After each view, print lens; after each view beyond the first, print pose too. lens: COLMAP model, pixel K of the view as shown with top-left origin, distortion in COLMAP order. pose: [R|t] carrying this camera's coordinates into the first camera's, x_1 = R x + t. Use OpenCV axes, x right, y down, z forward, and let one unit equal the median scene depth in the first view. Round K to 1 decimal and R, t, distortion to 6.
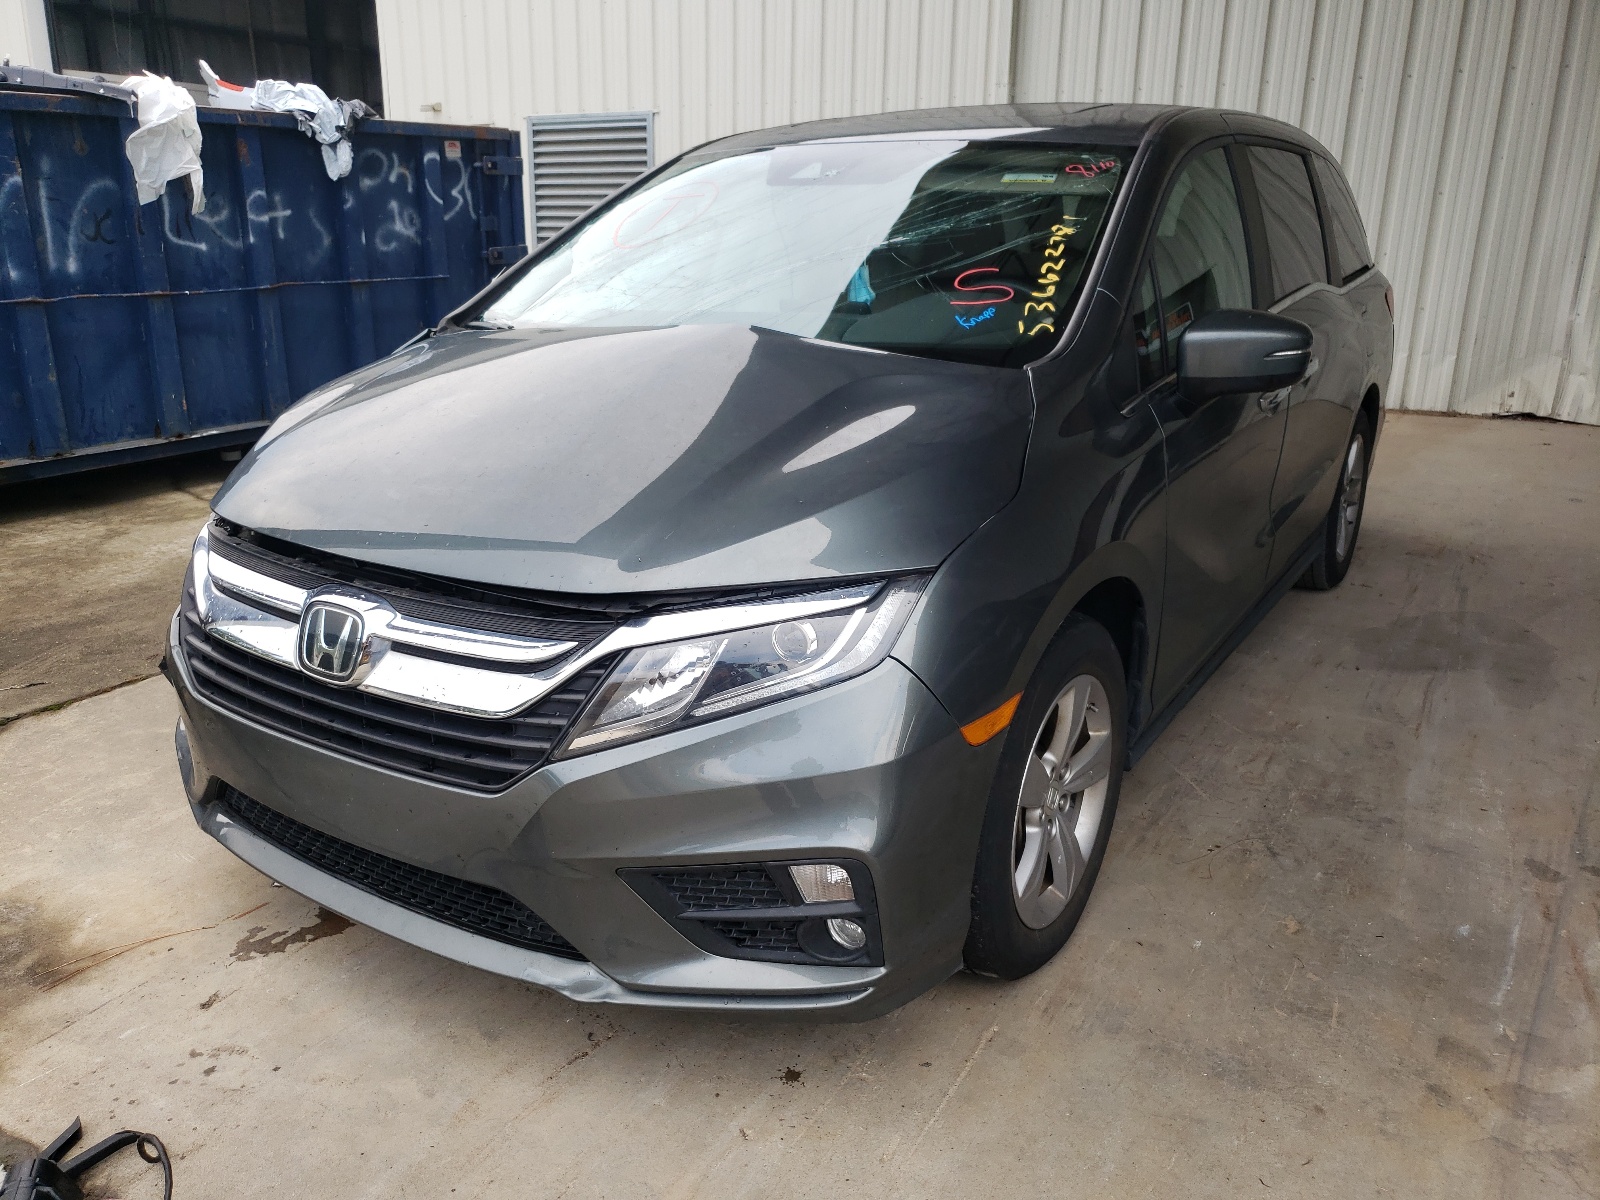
lens RADIAL K [[1240.9, 0, 800.0], [0, 1240.9, 600.0], [0, 0, 1]] dist [0.011252, 0.010456]
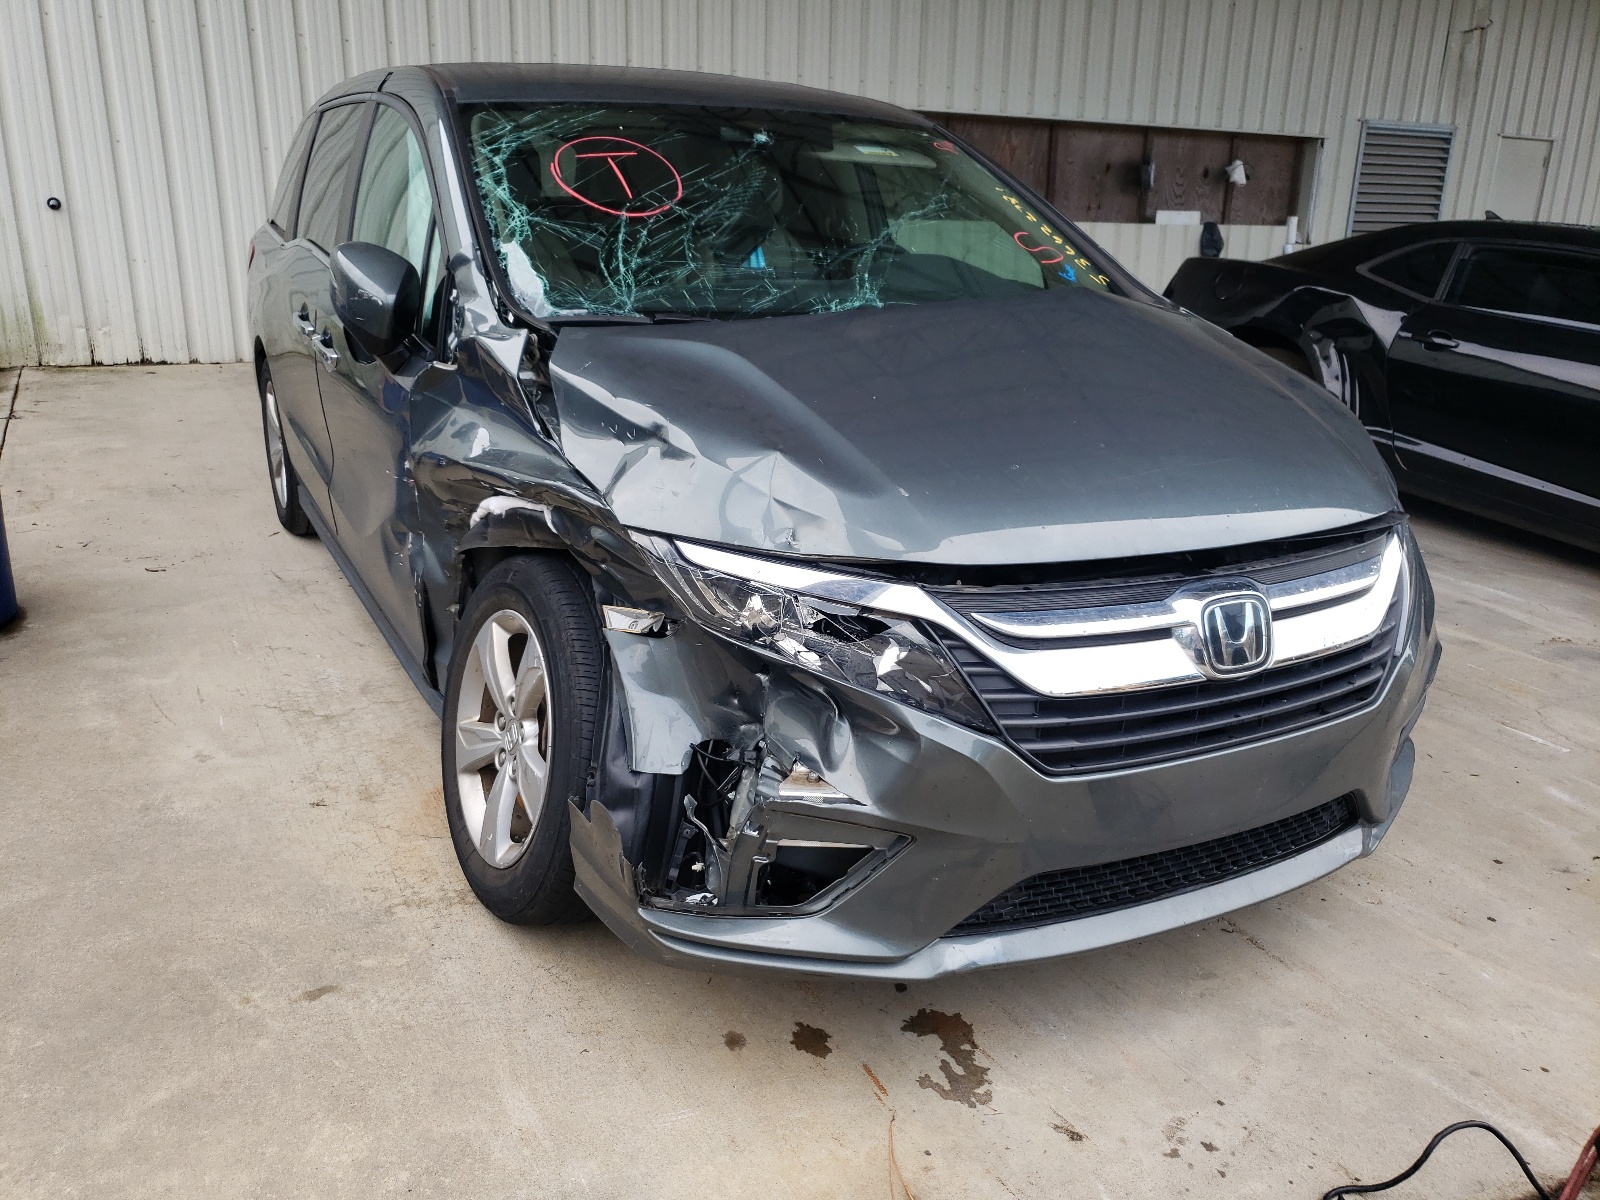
lens RADIAL K [[1240.9, 0, 800.0], [0, 1240.9, 600.0], [0, 0, 1]] dist [0.011252, 0.010456]
pose [[0.498068, -0.261872, 0.826651, -1.279654], [0.233461, 0.958605, 0.163010, -0.218867], [-0.835119, 0.111801, 0.538588, 0.729631]]
